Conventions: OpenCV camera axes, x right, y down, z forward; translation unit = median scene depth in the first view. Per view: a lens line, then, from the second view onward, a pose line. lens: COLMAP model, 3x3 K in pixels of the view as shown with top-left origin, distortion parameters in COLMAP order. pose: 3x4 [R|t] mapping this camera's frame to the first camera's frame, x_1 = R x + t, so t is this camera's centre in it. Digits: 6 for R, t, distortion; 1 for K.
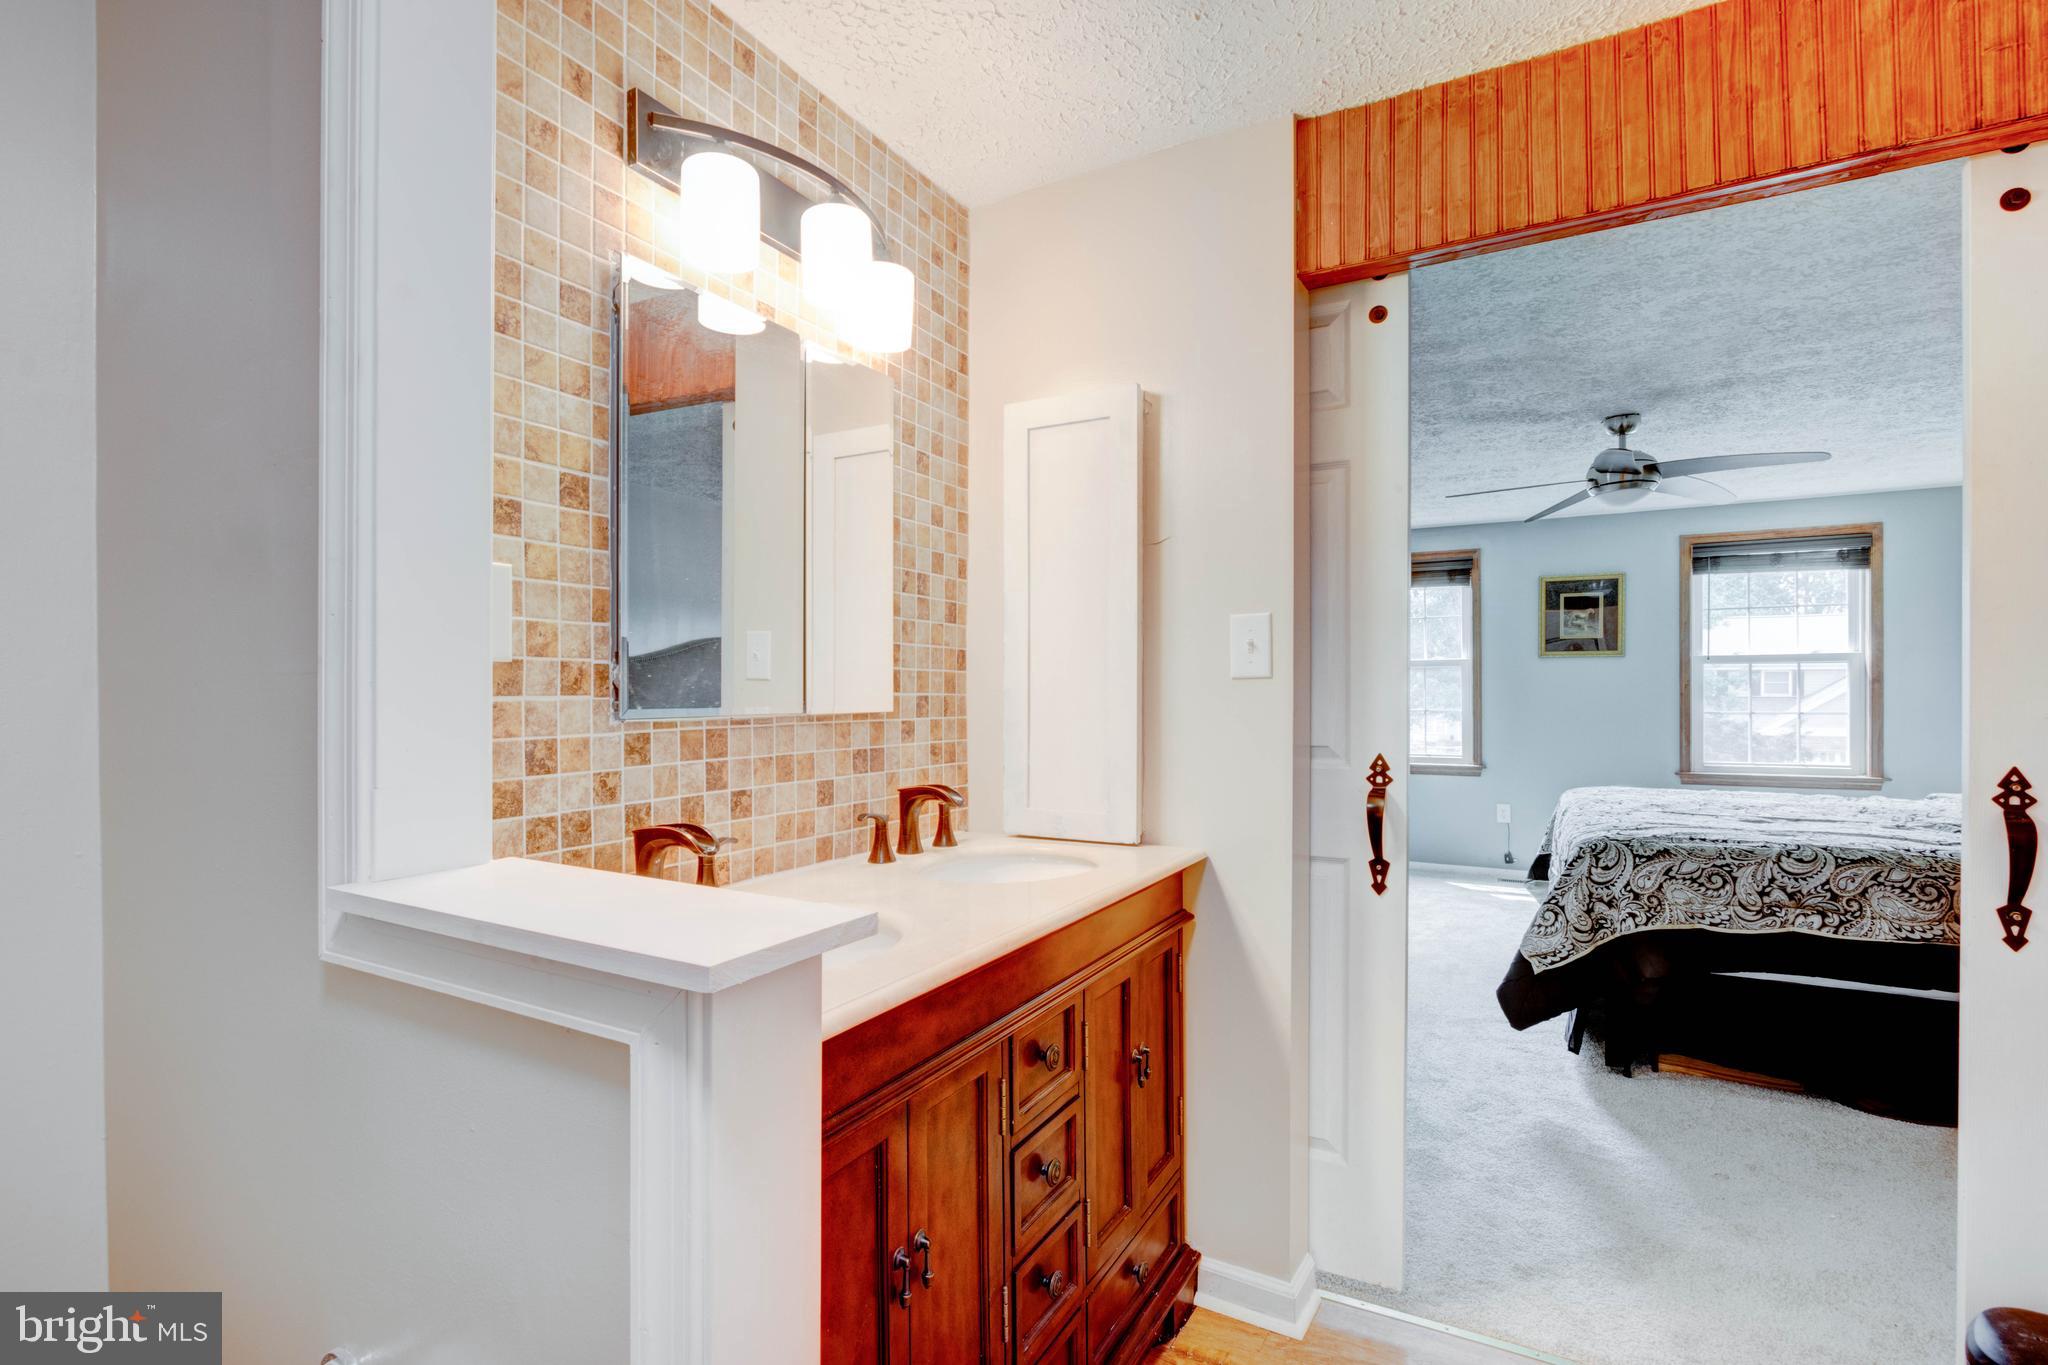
lens RADIAL K [[955.7, 0, 1033.9], [0, 955.7, 674.5], [0, 0, 1]] dist [-0.014410, -0.000080]
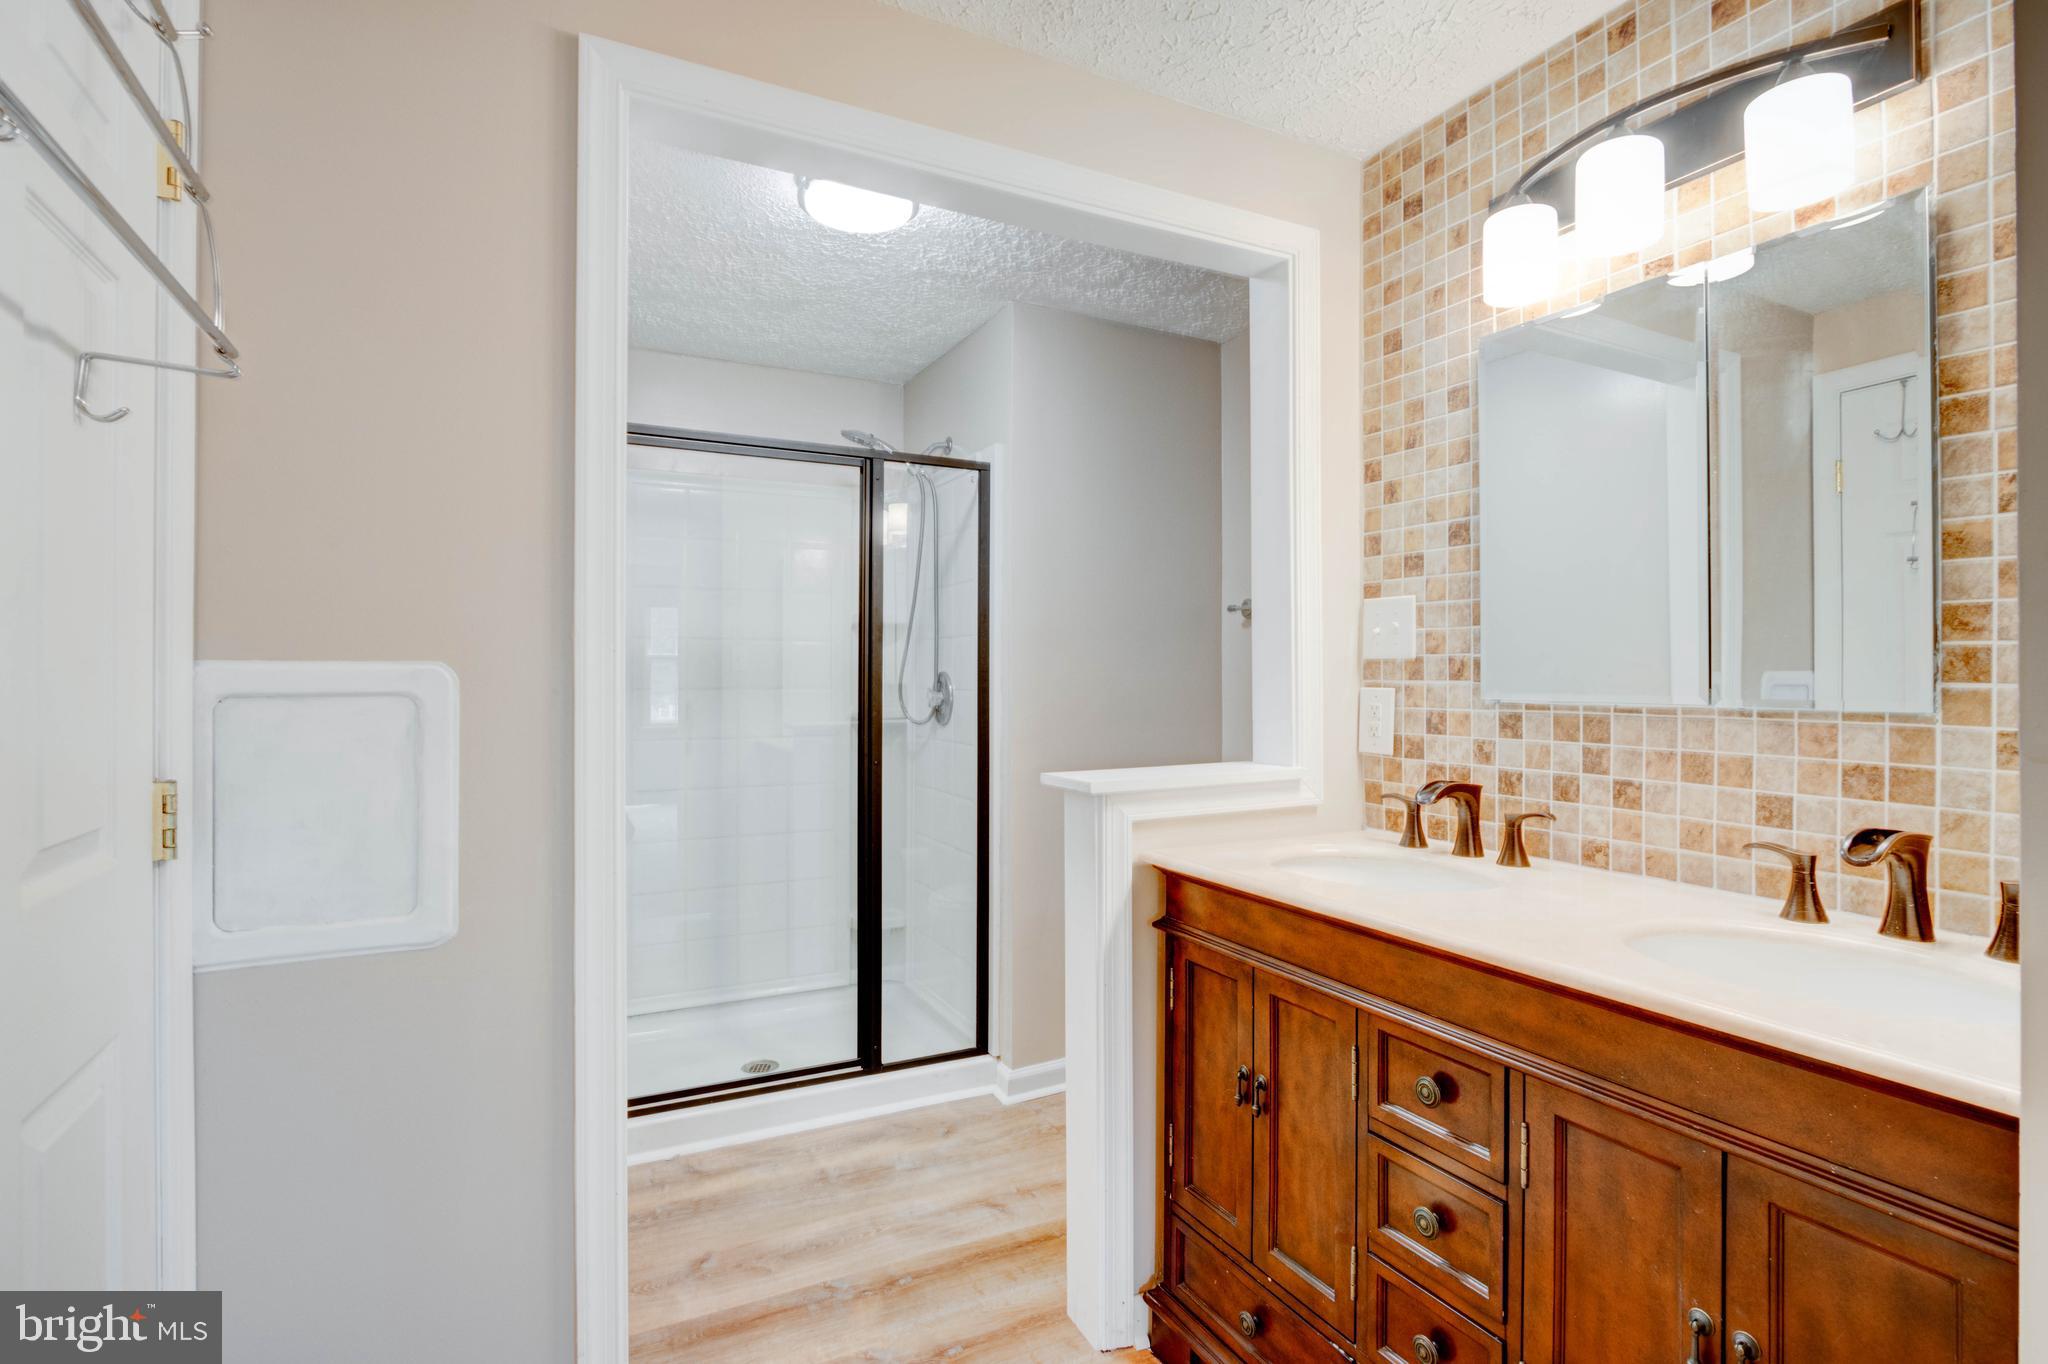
lens RADIAL K [[955.7, 0, 1033.9], [0, 955.7, 674.0], [0, 0, 1]] dist [-0.014410, -0.000080]
pose [[-0.526475, -0.012225, -0.850103, 0.925261], [-0.000359, 0.999900, -0.014157, 0.028688], [0.850190, -0.007148, -0.526427, 1.092148]]
